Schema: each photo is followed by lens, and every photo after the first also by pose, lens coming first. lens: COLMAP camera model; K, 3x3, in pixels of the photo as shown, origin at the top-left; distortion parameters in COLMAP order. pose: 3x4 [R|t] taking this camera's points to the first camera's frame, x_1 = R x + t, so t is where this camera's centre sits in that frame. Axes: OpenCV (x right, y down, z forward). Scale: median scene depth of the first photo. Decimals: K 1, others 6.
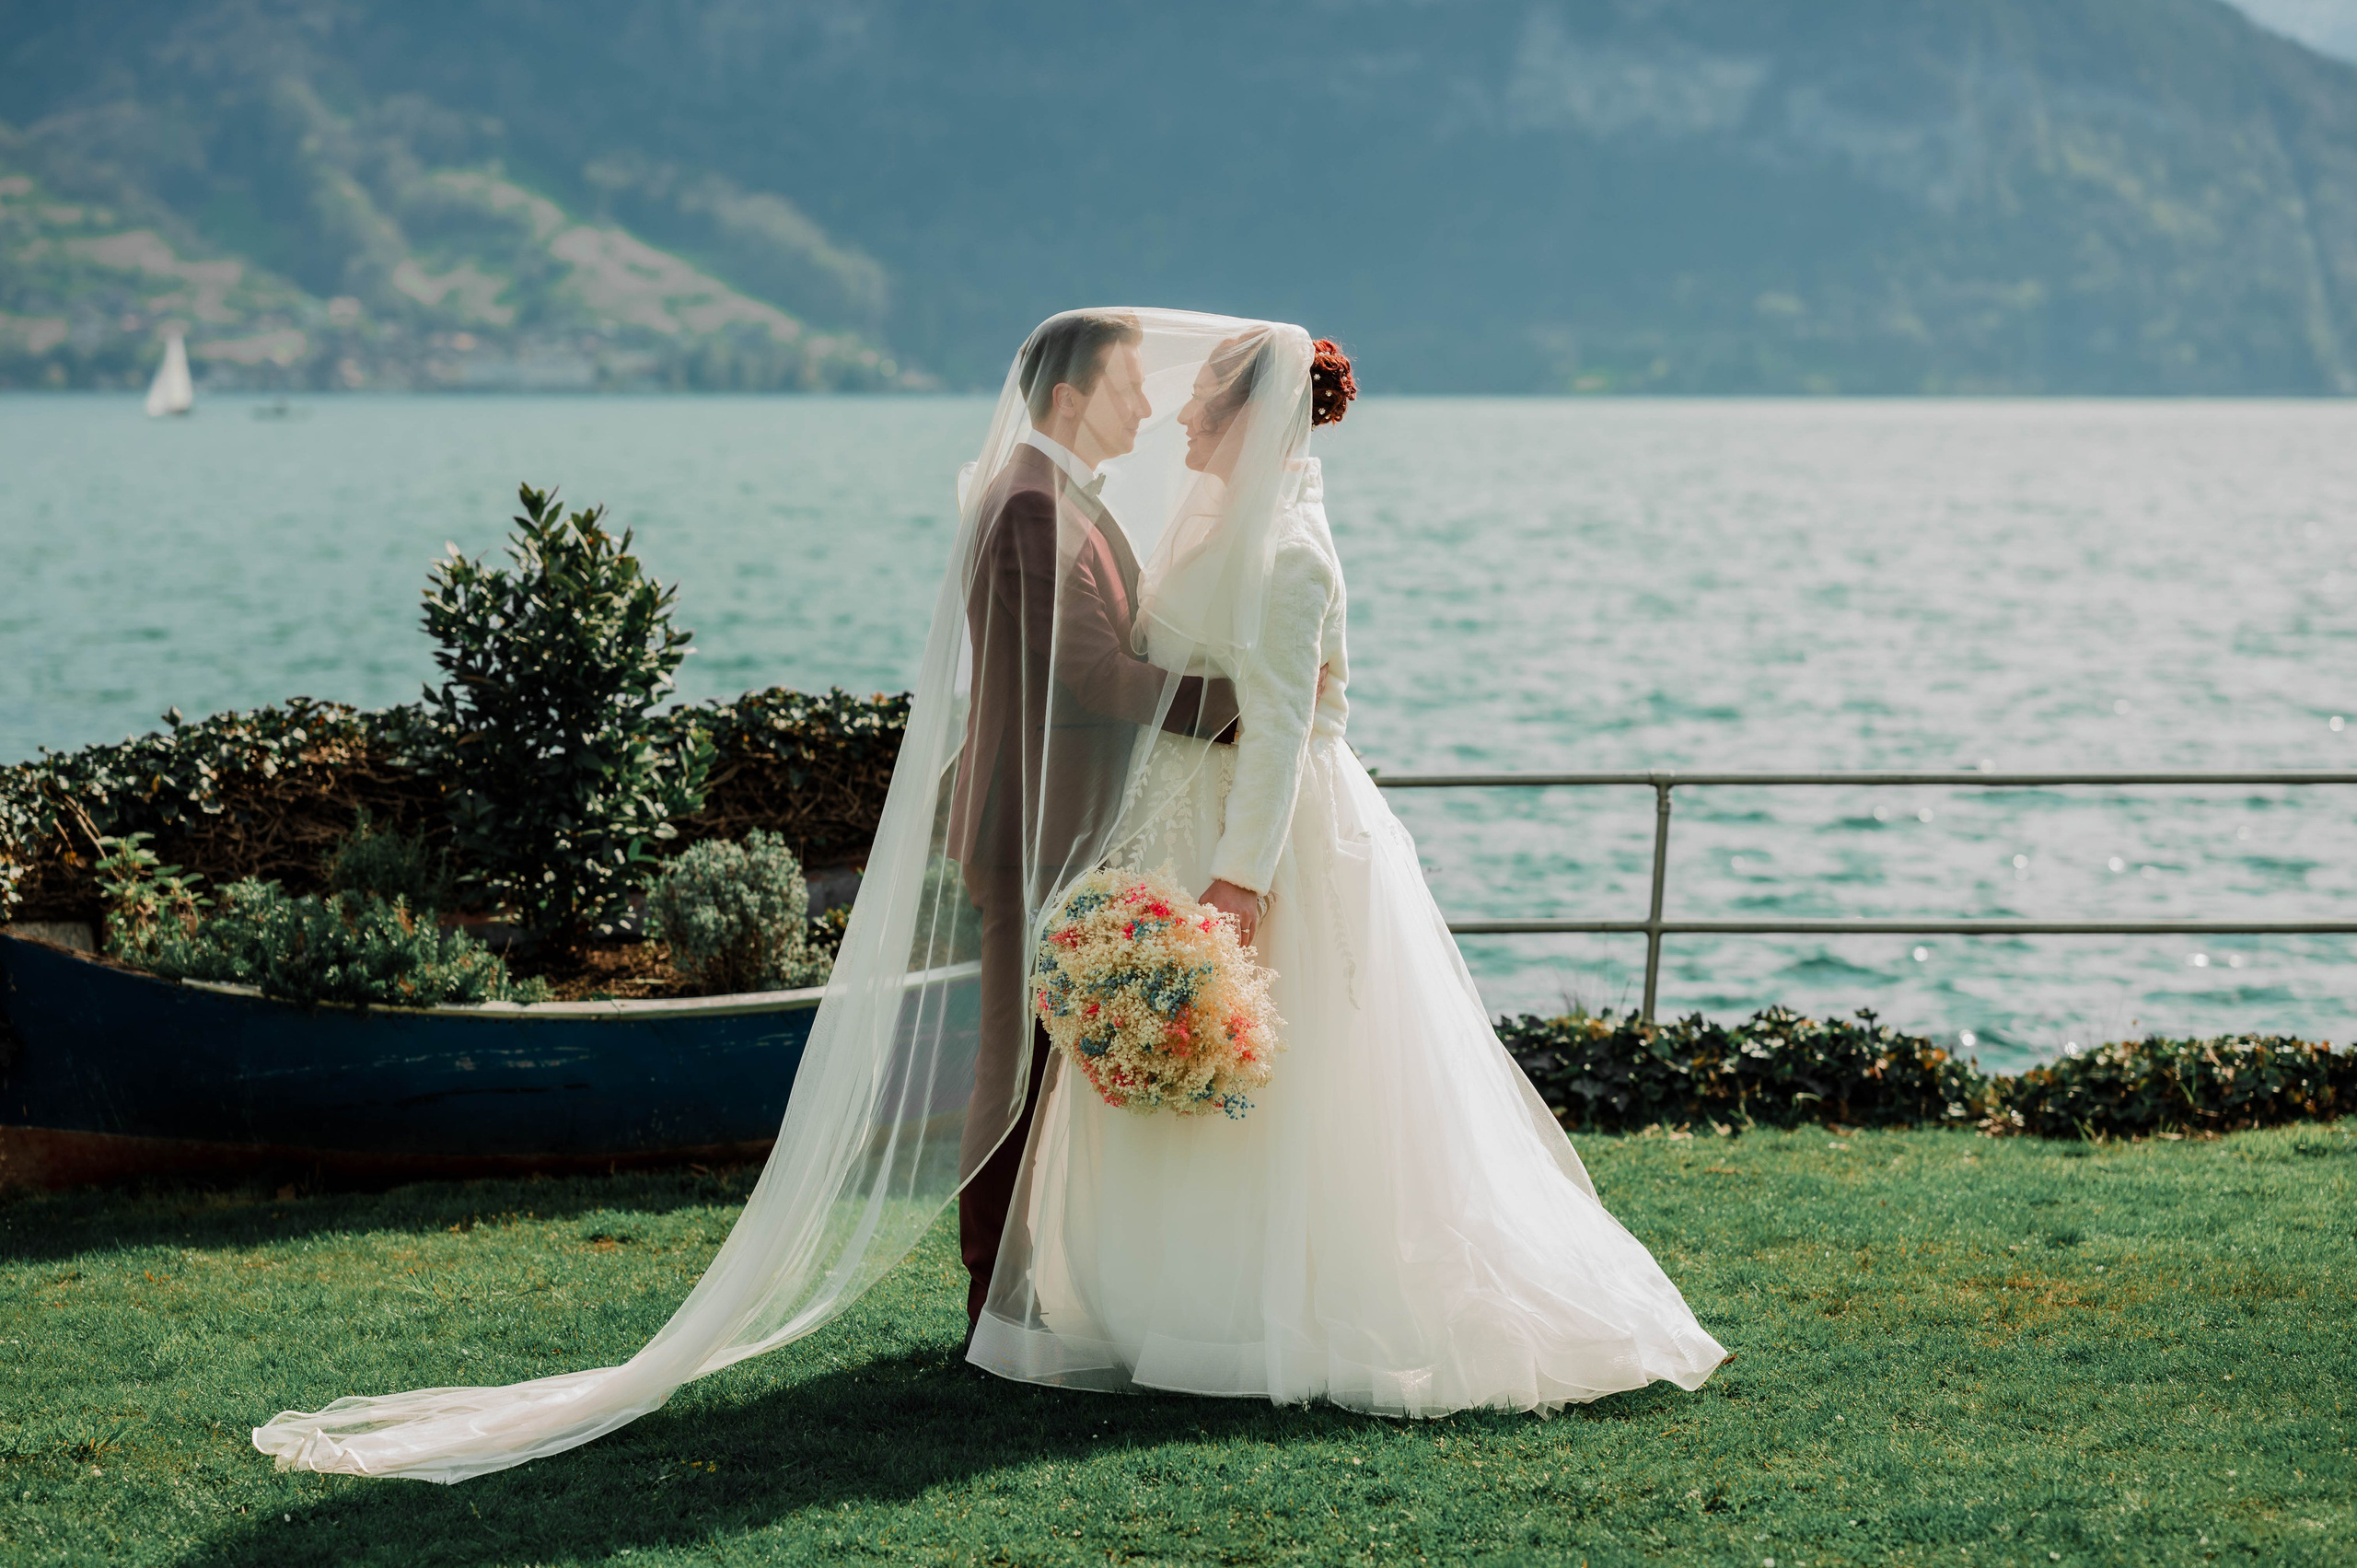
lens RADIAL K [[5951.8, 0, 1178.7], [0, 5951.8, 784.0], [0, 0, 1]] dist [0.031158, 0.000000]
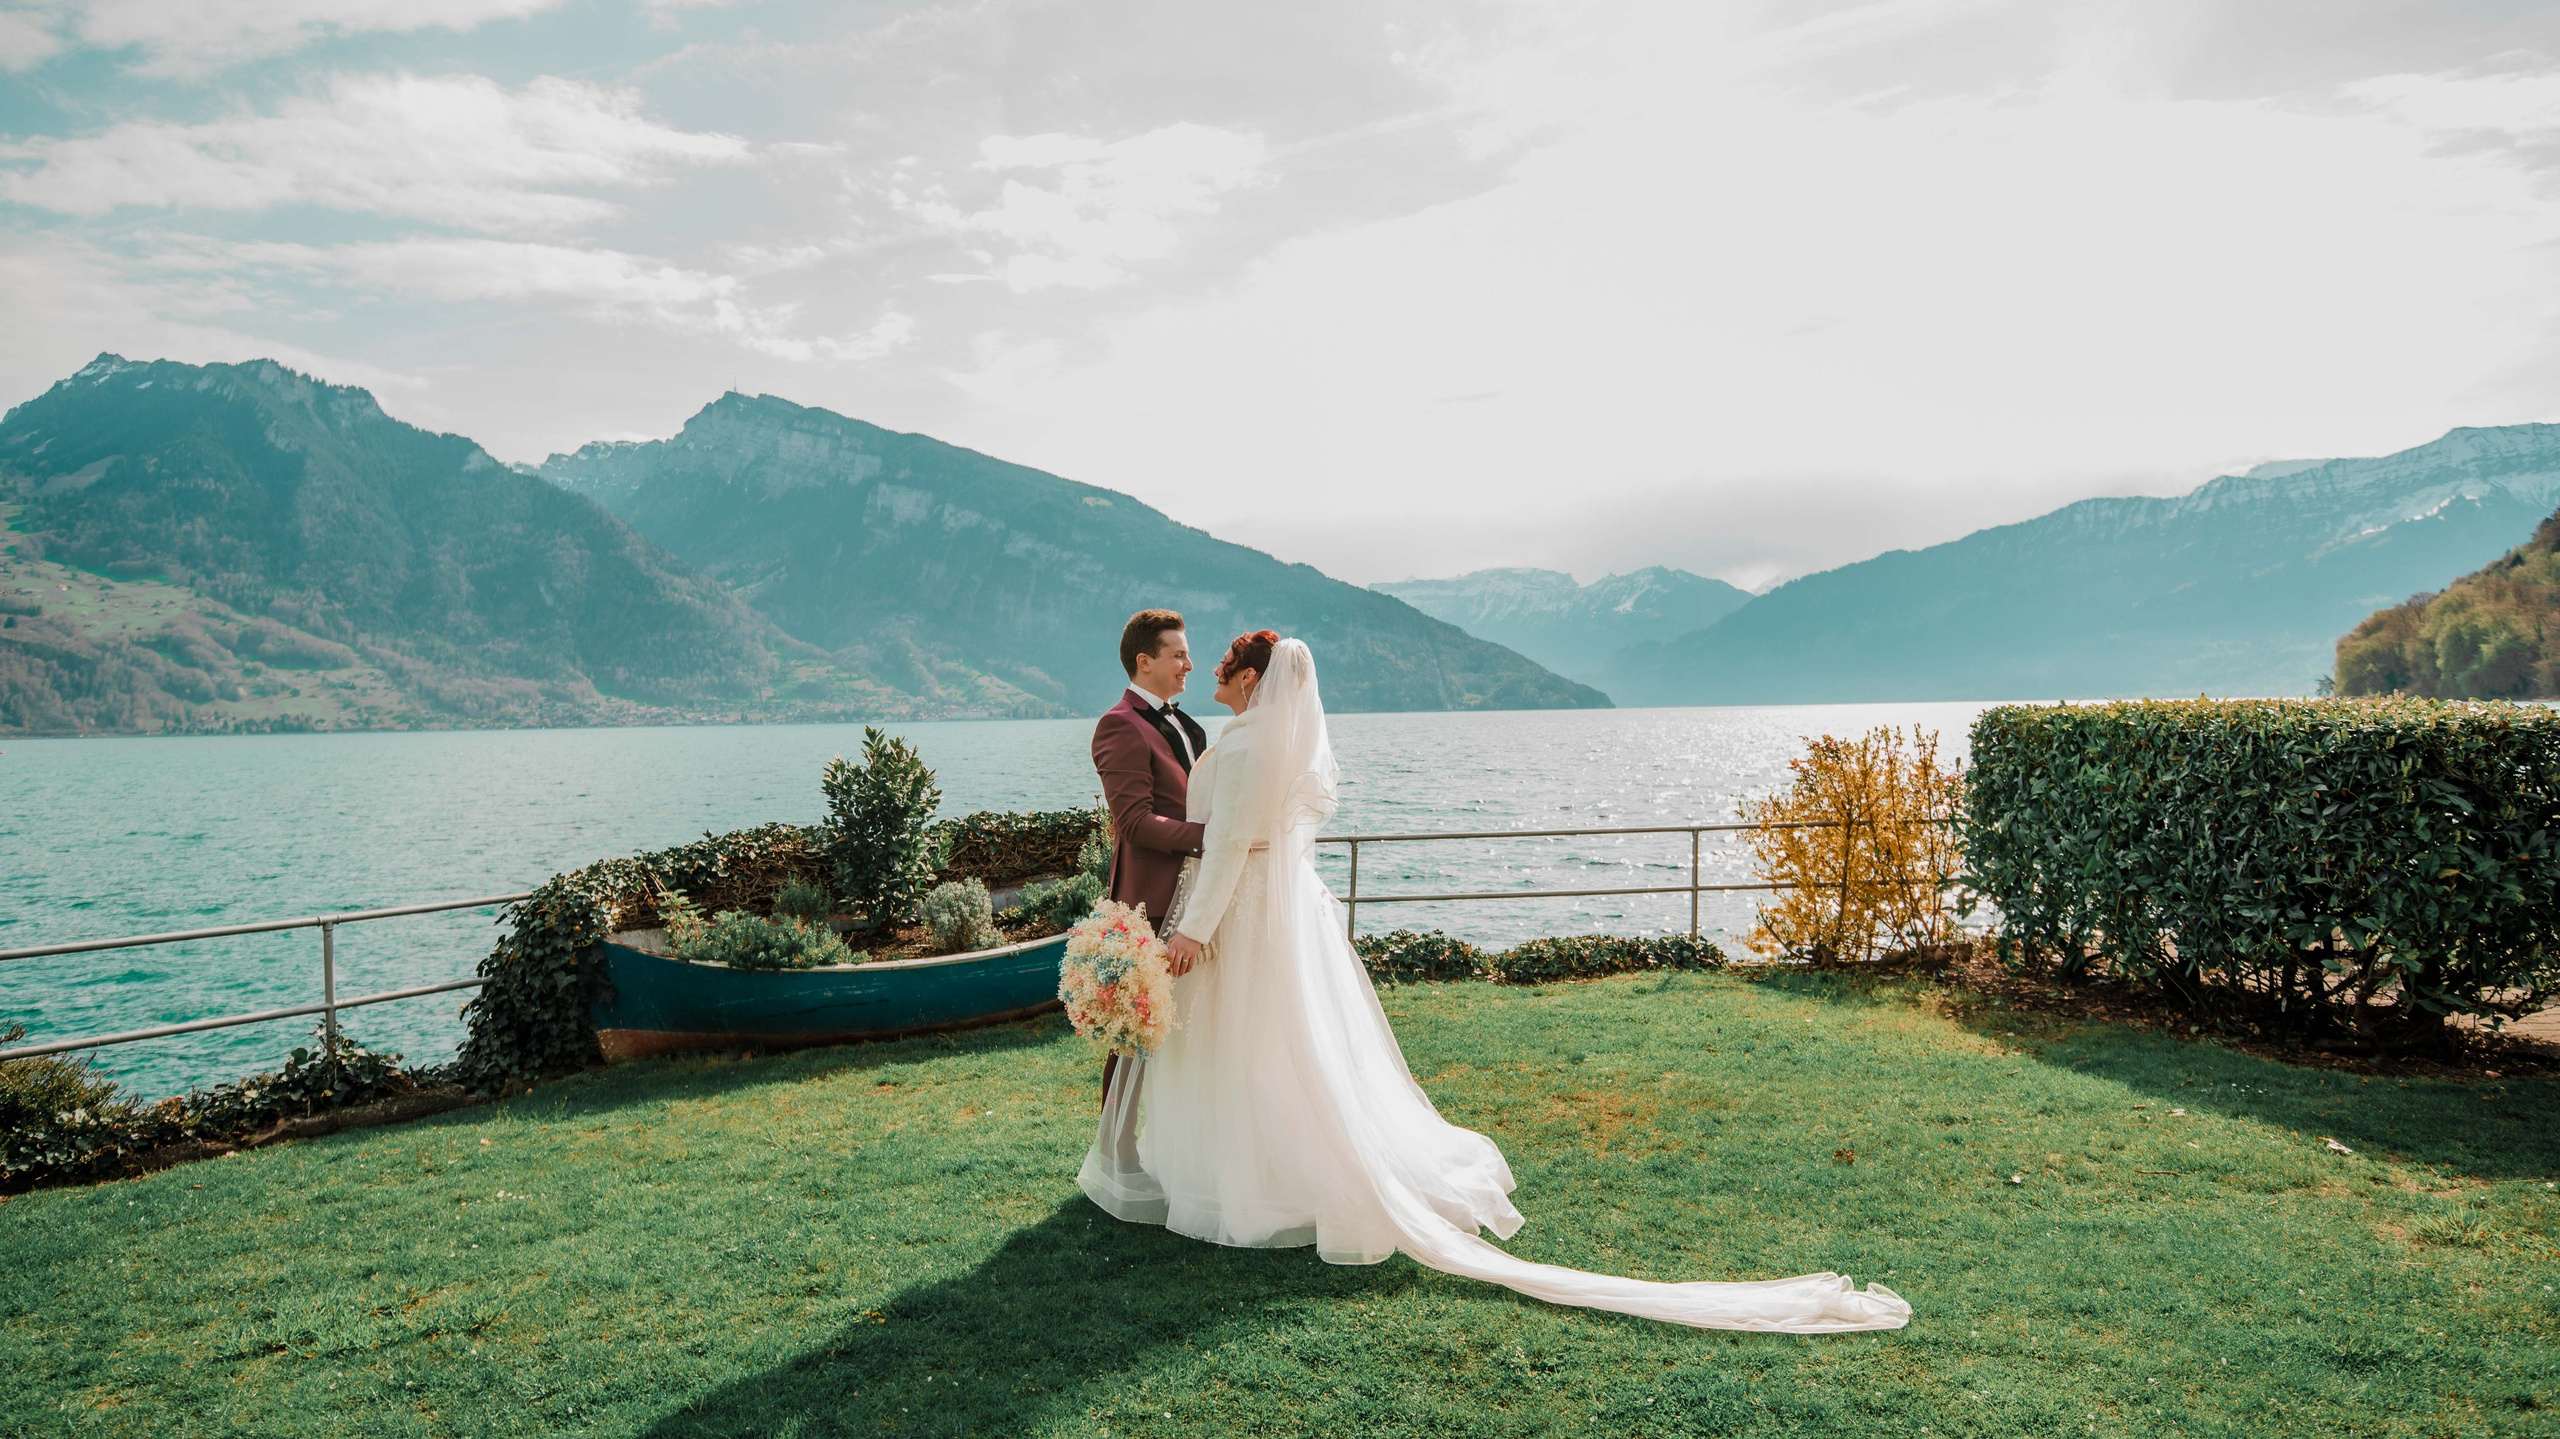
lens RADIAL K [[1558.8, 0, 1267.7], [0, 1558.8, 709.1], [0, 0, 1]] dist [0.008329, 0.003062]
pose [[0.996635, -0.022604, 0.078789, -0.003095], [0.028025, 0.997265, -0.068389, -0.011819], [-0.077027, 0.070367, 0.994543, 0.388381]]
